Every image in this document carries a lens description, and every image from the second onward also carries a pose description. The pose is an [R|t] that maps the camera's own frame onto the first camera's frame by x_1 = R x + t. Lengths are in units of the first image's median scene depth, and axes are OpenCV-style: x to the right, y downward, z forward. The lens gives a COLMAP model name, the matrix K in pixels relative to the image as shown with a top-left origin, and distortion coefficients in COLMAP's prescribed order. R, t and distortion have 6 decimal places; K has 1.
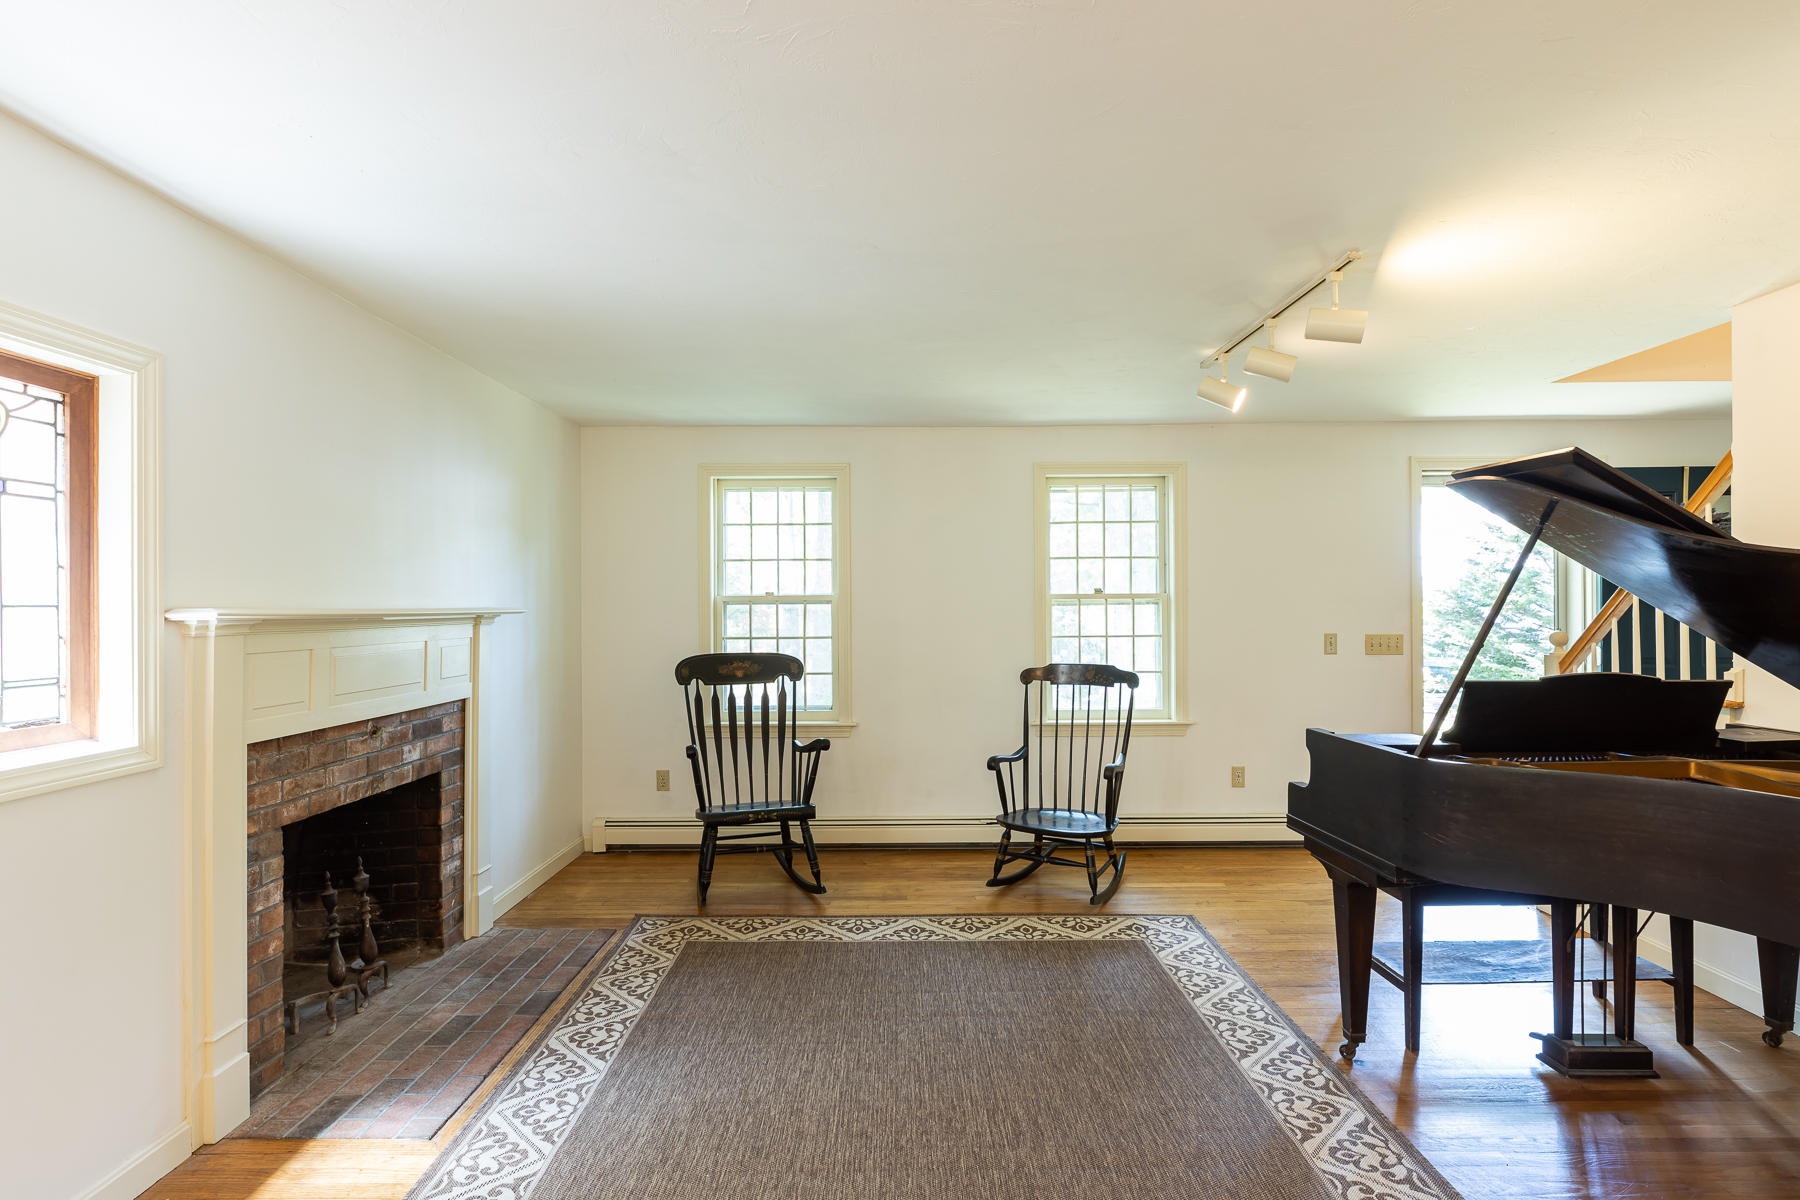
lens RADIAL K [[936.7, 0, 899.3], [0, 936.7, 602.8], [0, 0, 1]] dist [0.000868, 0.001623]
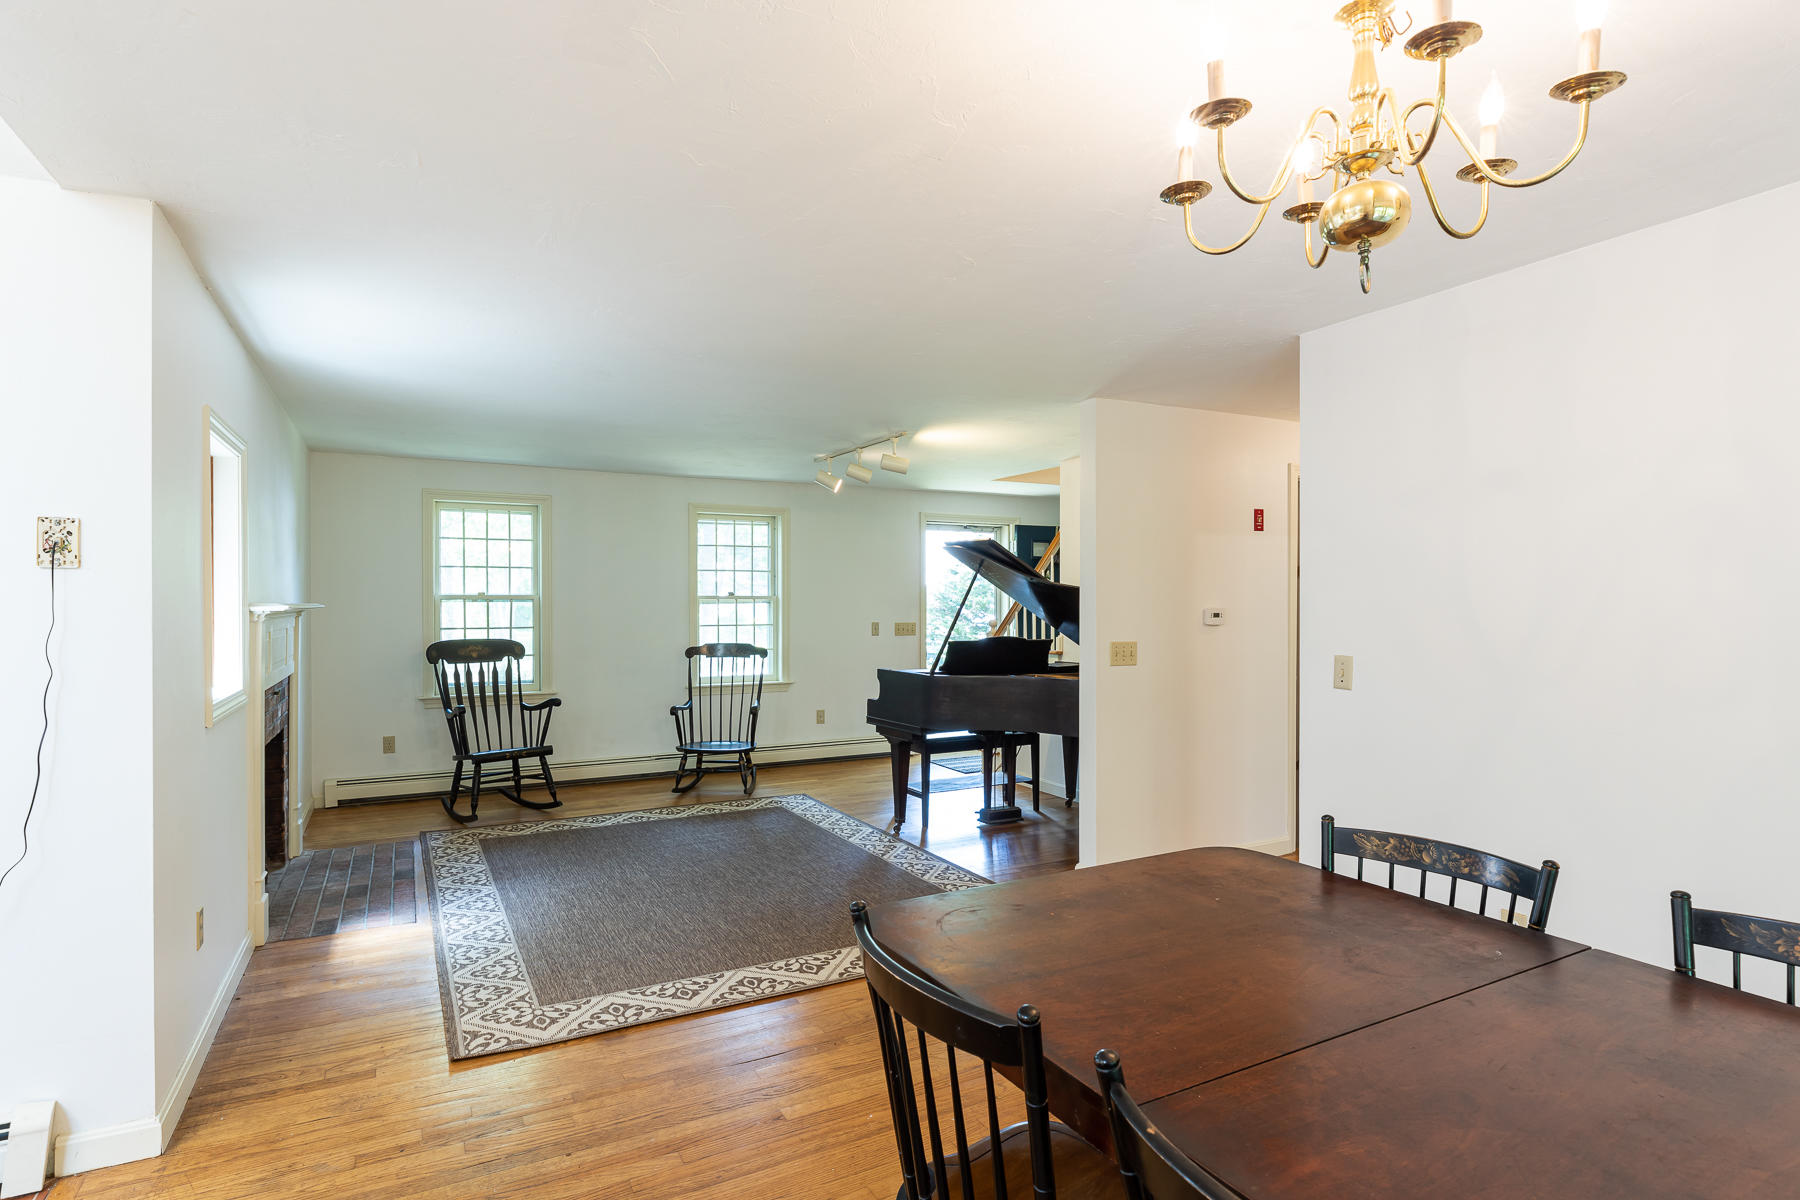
lens RADIAL K [[936.7, 0, 894.5], [0, 936.7, 596.1], [0, 0, 1]] dist [0.000868, 0.001623]
pose [[0.884245, 0.008467, 0.466947, -0.347445], [-0.006133, 0.999960, -0.006519, -0.001869], [-0.466984, 0.002901, 0.884261, -0.572184]]
